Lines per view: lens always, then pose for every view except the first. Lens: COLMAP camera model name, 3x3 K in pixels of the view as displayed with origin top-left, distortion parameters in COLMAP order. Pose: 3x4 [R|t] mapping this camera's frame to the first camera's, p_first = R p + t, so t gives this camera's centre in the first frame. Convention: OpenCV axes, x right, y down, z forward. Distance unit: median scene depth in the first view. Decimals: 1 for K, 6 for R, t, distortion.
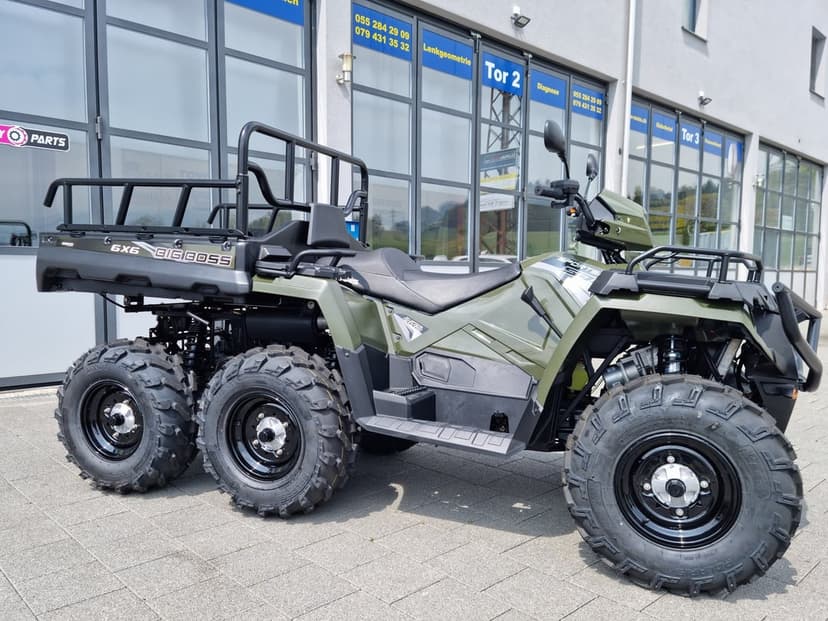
lens RADIAL K [[641.5, 0, 414.0], [0, 641.5, 310.5], [0, 0, 1]] dist [0.045724, 0.002080]
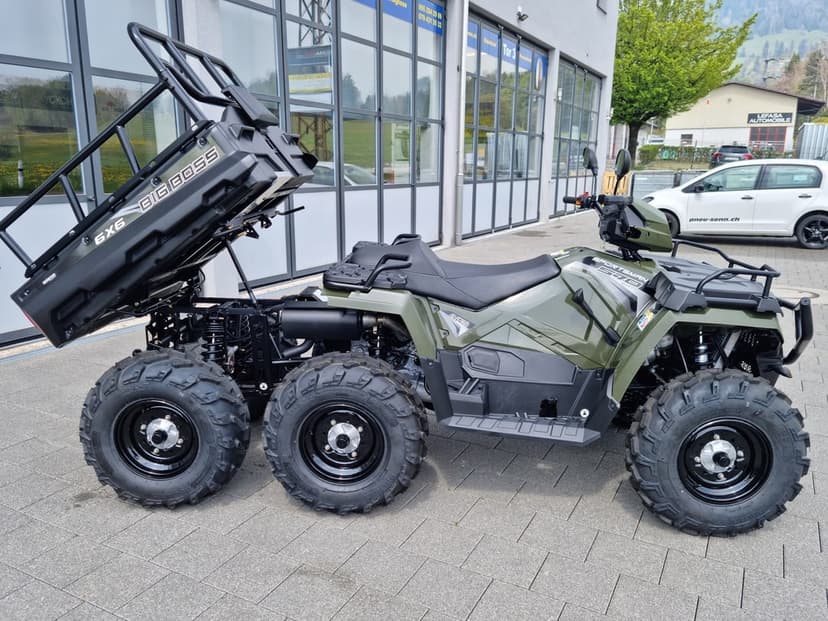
lens RADIAL K [[634.7, 0, 414.0], [0, 634.7, 310.5], [0, 0, 1]] dist [0.055736, -0.000382]
pose [[0.953619, -0.065326, 0.293843, -0.404930], [0.017968, 0.986780, 0.161065, -0.176065], [-0.300481, -0.148315, 0.942186, 0.030314]]
